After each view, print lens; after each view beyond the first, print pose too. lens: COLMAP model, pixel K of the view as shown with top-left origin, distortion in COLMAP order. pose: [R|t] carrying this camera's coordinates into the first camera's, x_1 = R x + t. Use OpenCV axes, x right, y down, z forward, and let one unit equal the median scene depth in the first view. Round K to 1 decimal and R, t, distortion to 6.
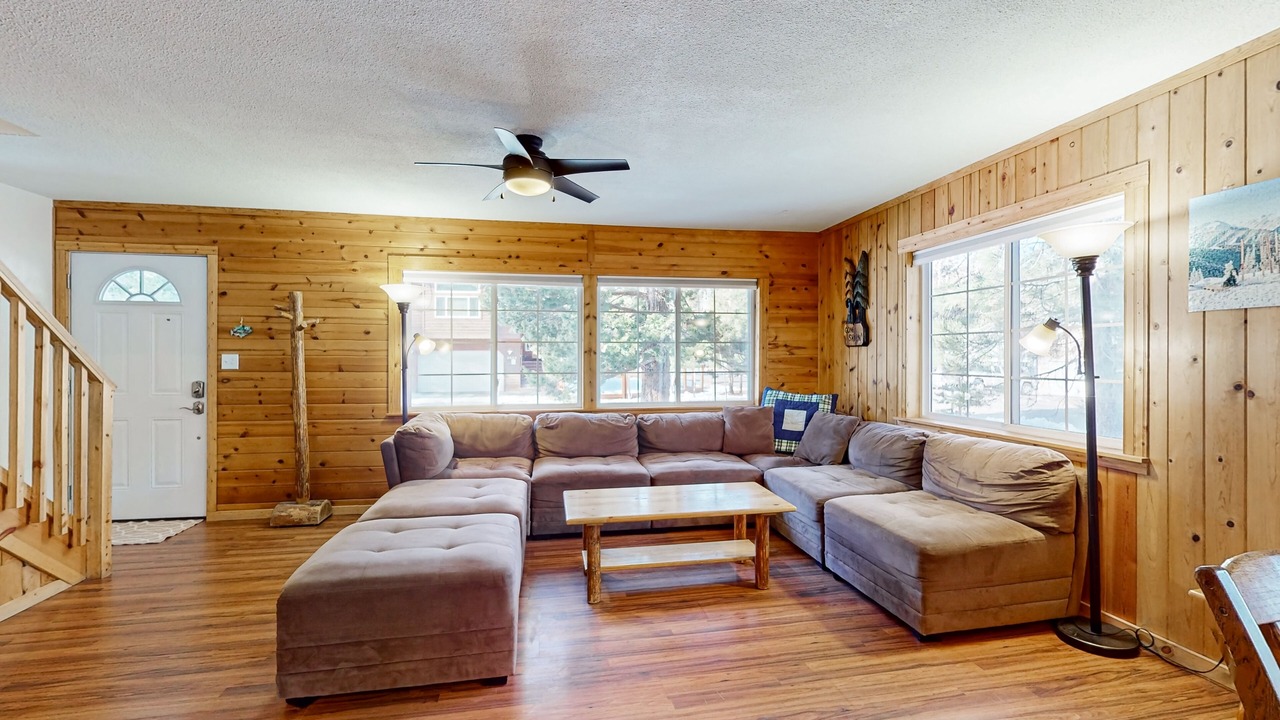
lens RADIAL K [[521.7, 0, 635.8], [0, 521.7, 356.8], [0, 0, 1]] dist [0.007852, 0.000171]
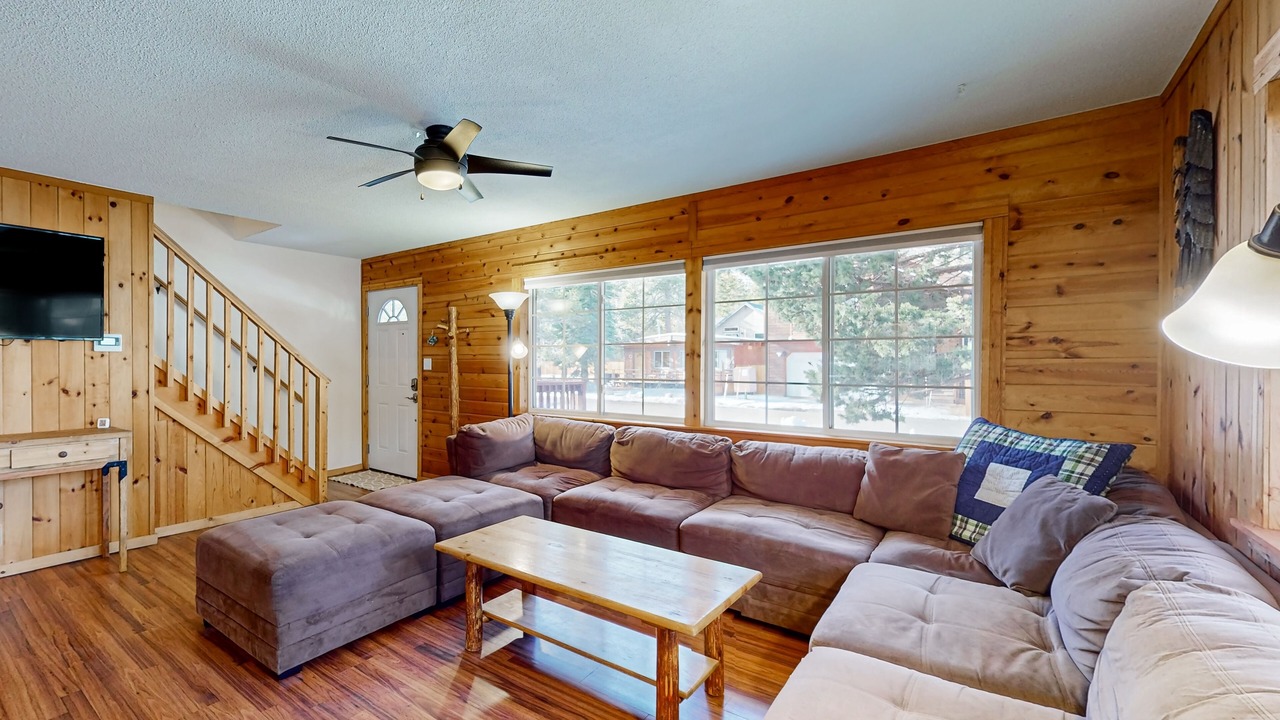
lens RADIAL K [[553.2, 0, 637.8], [0, 553.2, 361.7], [0, 0, 1]] dist [0.001619, 0.000414]
pose [[0.663854, 0.005373, -0.747843, 0.547795], [0.001363, 0.999964, 0.008394, -0.006653], [0.747861, -0.006592, 0.663823, 0.427117]]
